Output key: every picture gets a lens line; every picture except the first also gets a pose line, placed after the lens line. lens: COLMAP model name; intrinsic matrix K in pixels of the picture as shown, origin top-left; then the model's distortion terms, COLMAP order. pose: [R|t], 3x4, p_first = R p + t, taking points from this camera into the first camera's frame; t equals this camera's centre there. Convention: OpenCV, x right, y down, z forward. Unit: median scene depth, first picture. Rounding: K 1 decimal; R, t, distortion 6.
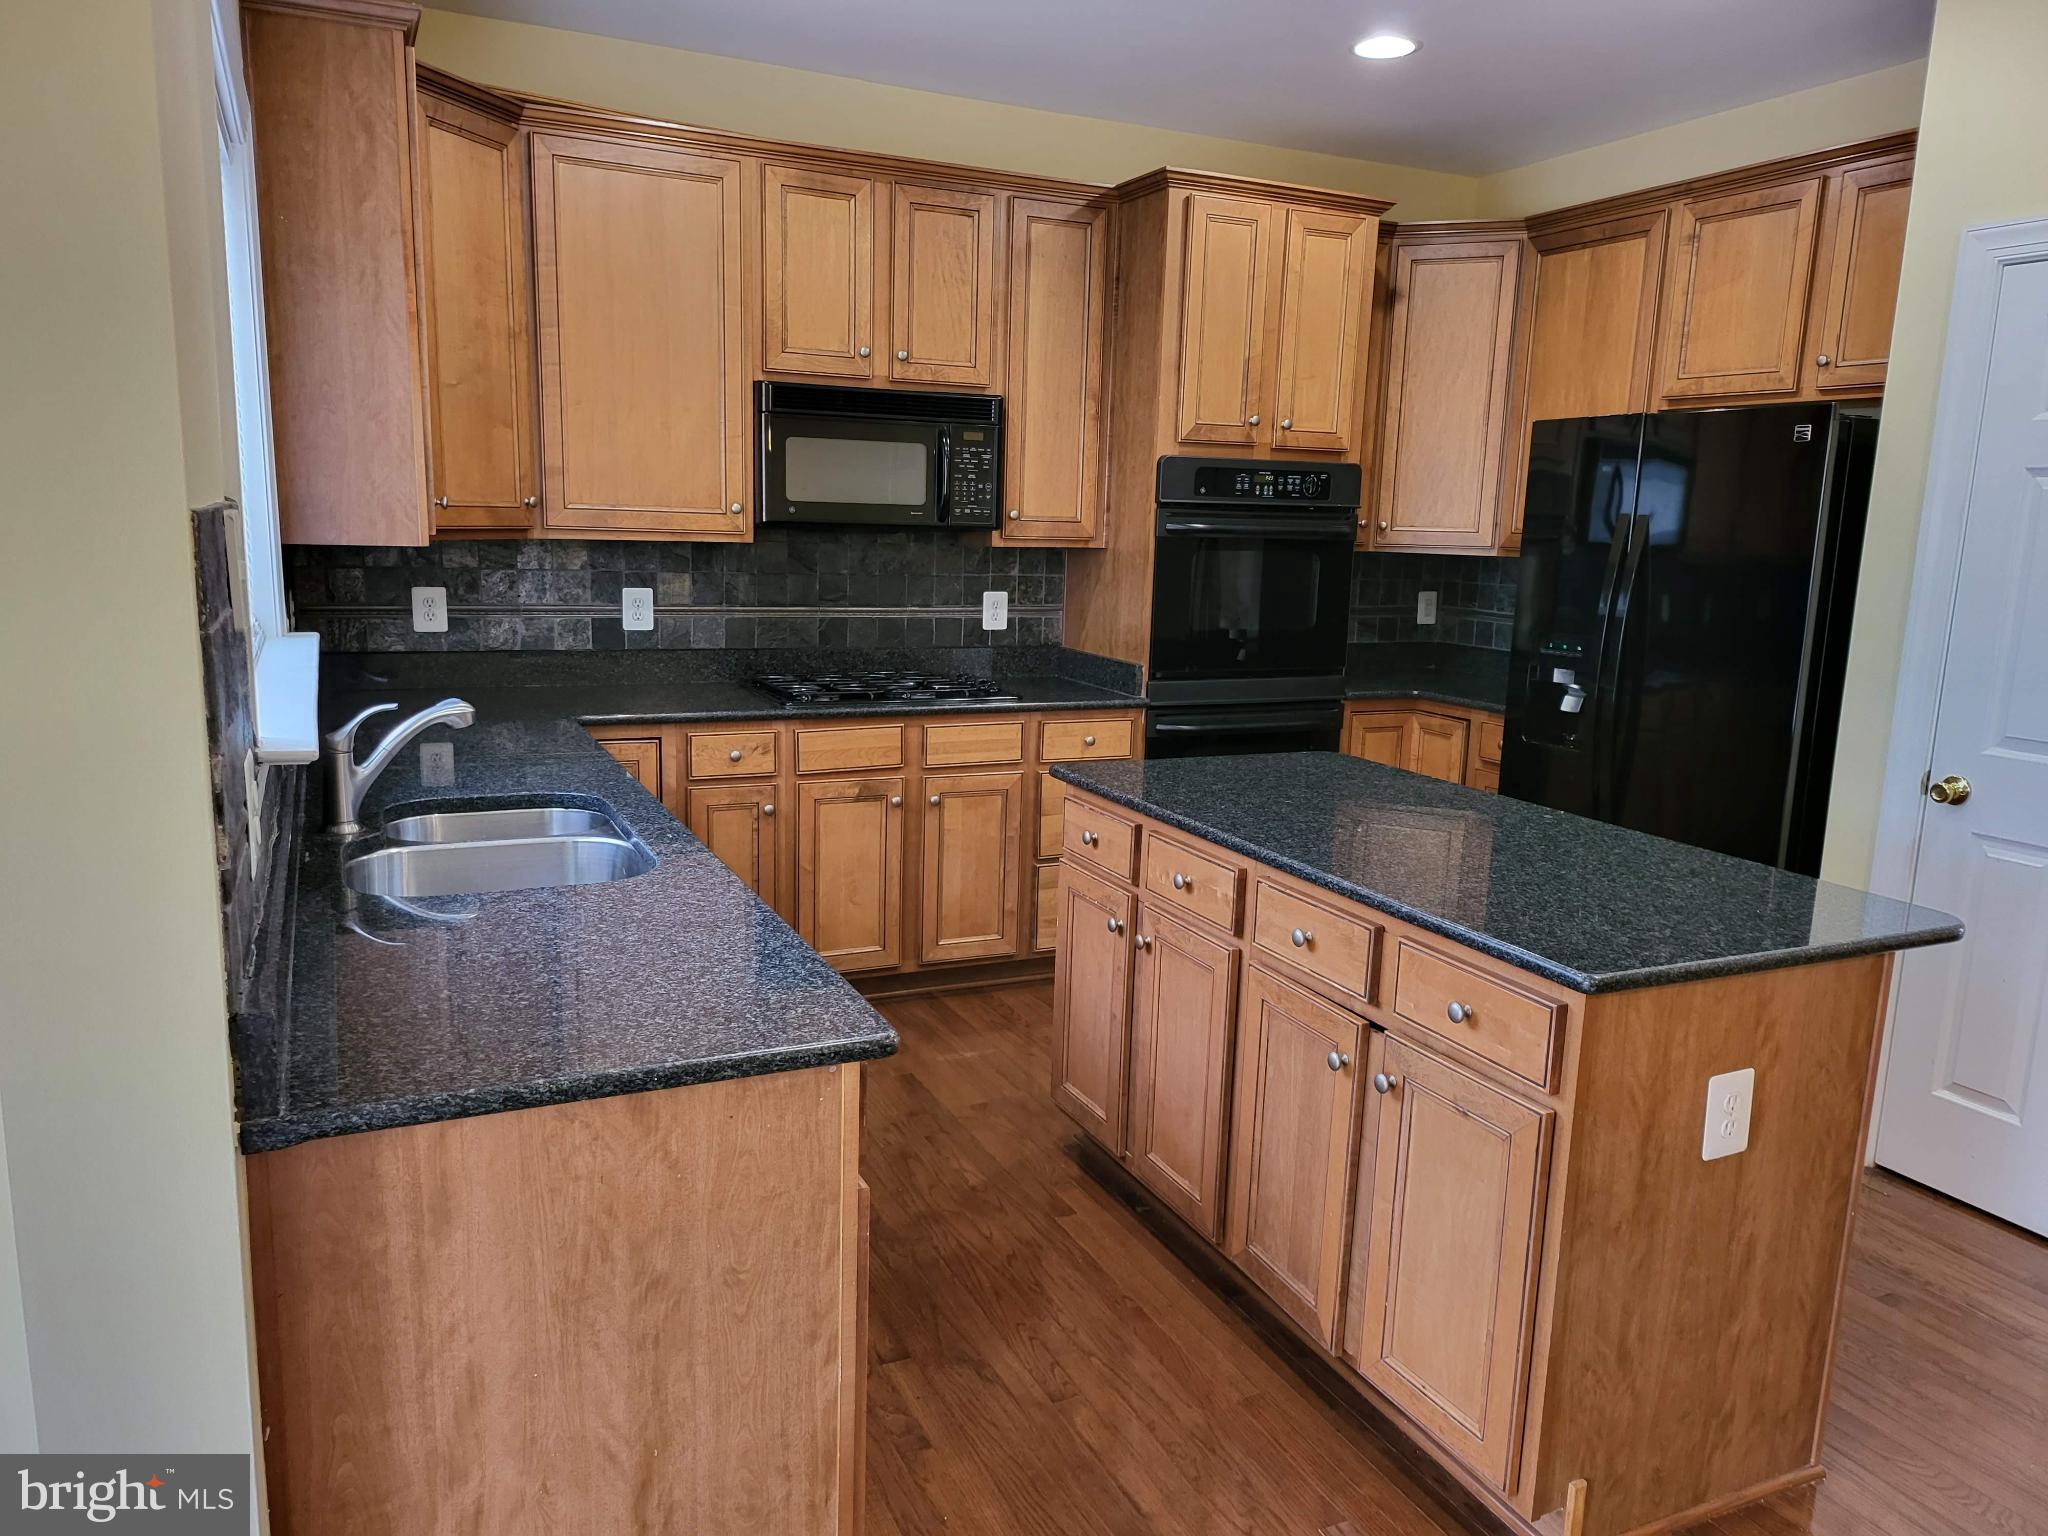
lens RADIAL K [[1459.4, 0, 1033.3], [0, 1459.4, 776.4], [0, 0, 1]] dist [0.078634, -0.085117]
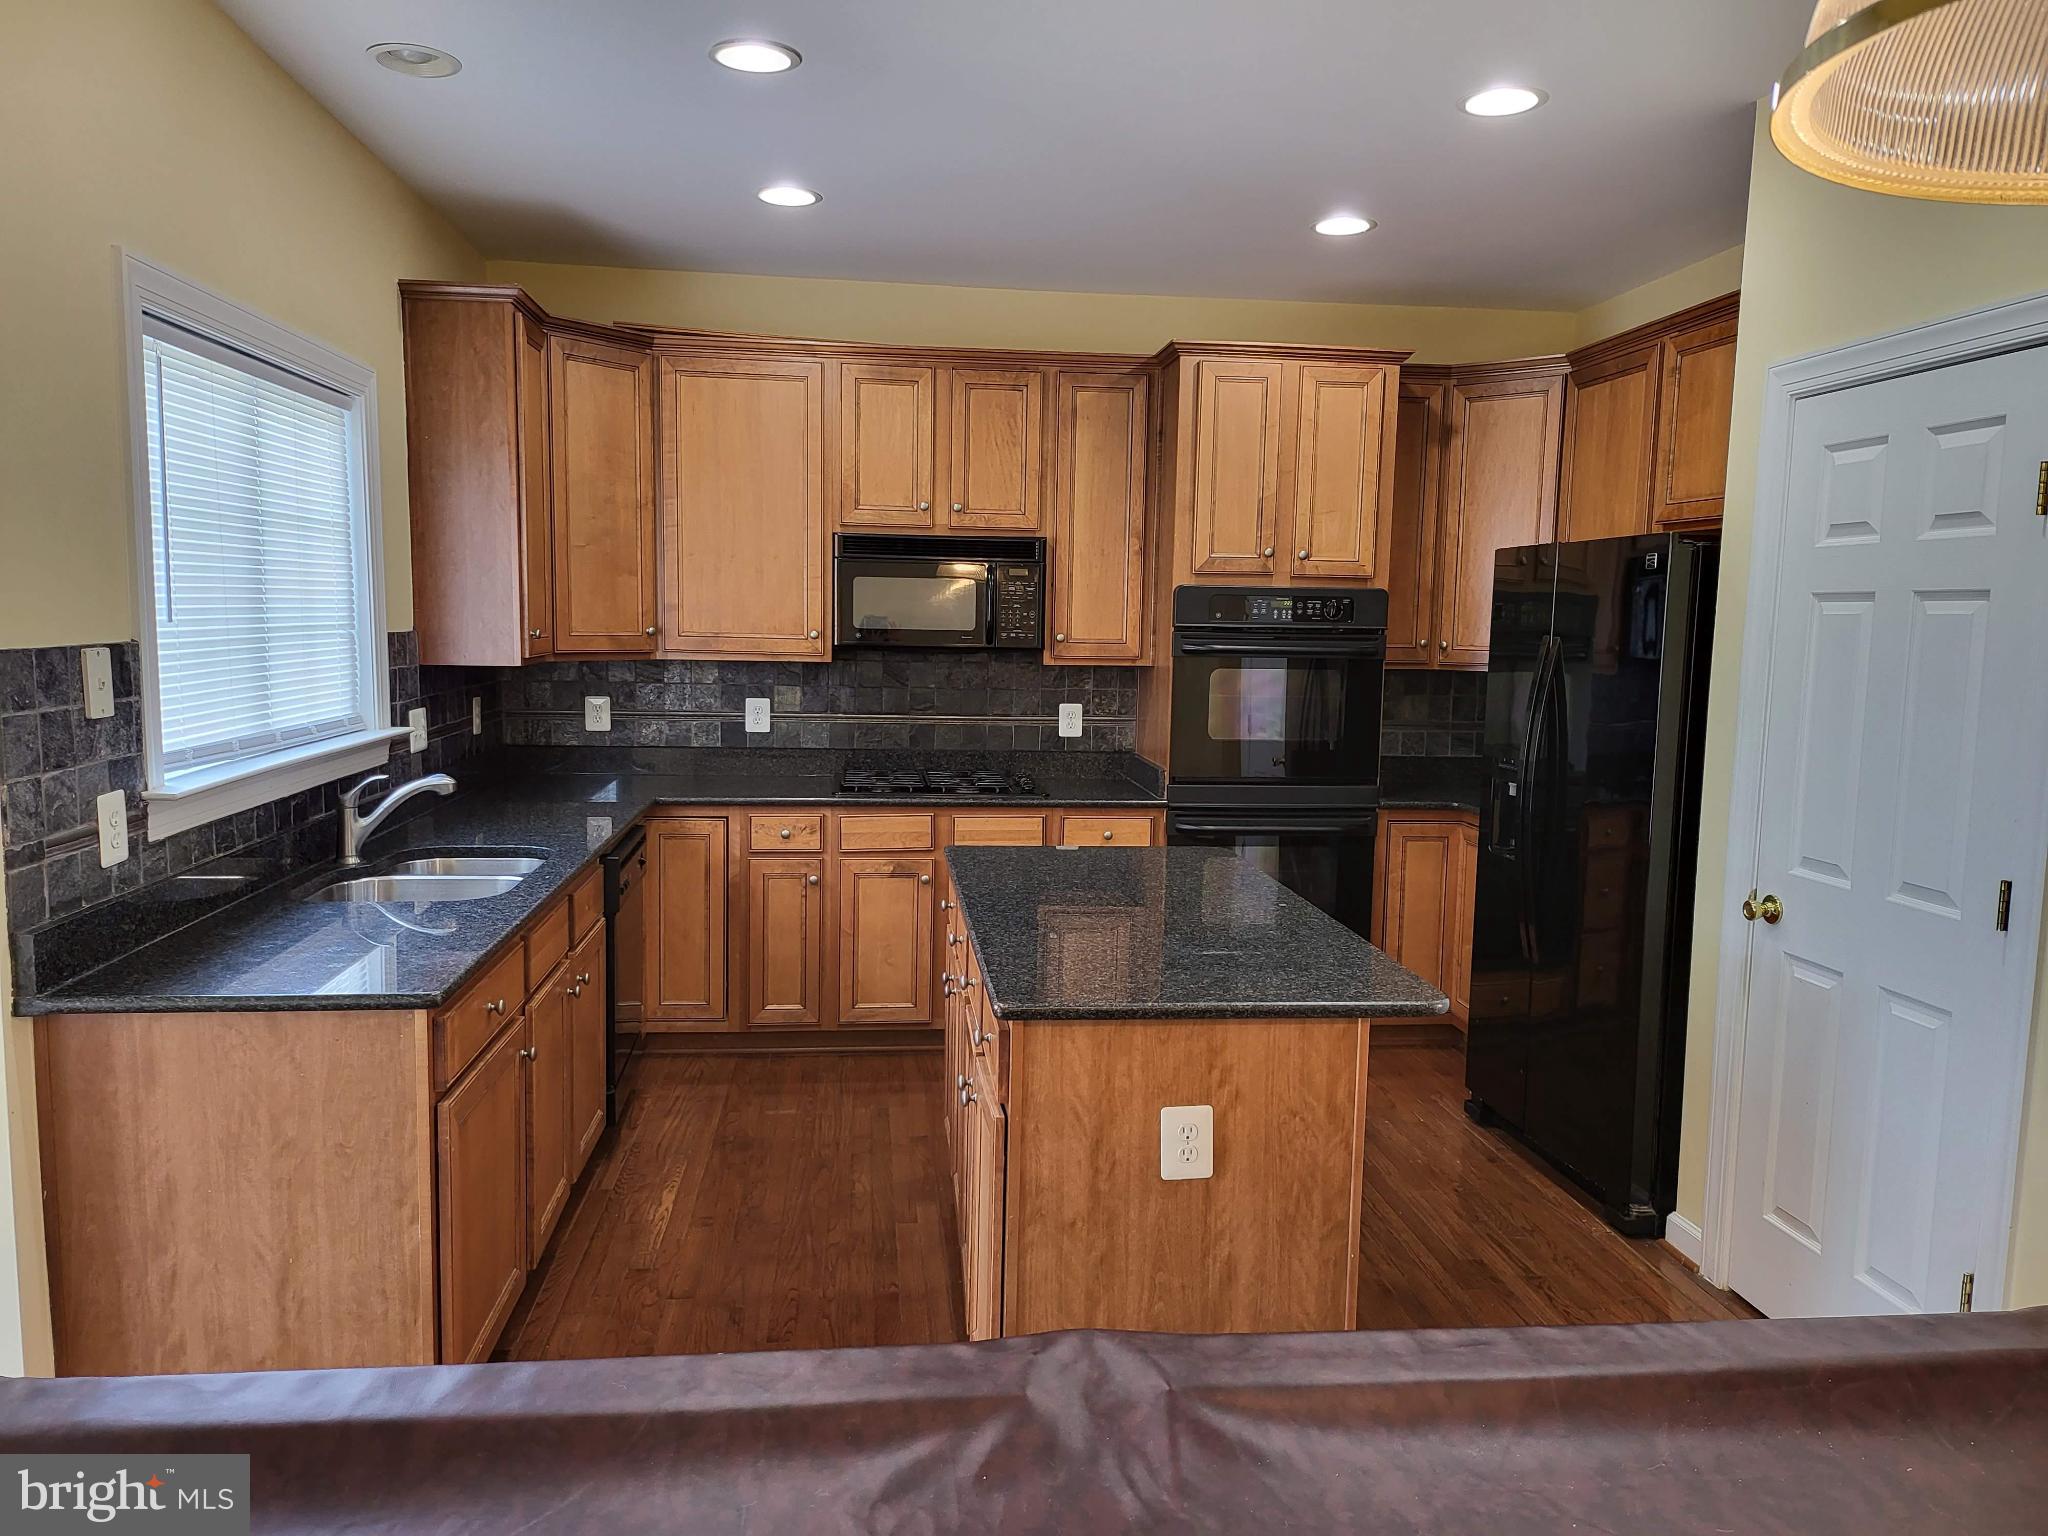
lens RADIAL K [[1459.4, 0, 1033.3], [0, 1459.4, 776.4], [0, 0, 1]] dist [0.078634, -0.085117]
pose [[0.946185, 0.025681, -0.322607, 0.368419], [-0.050455, 0.996363, -0.068665, 0.011073], [0.319670, 0.081247, 0.944039, -0.090743]]
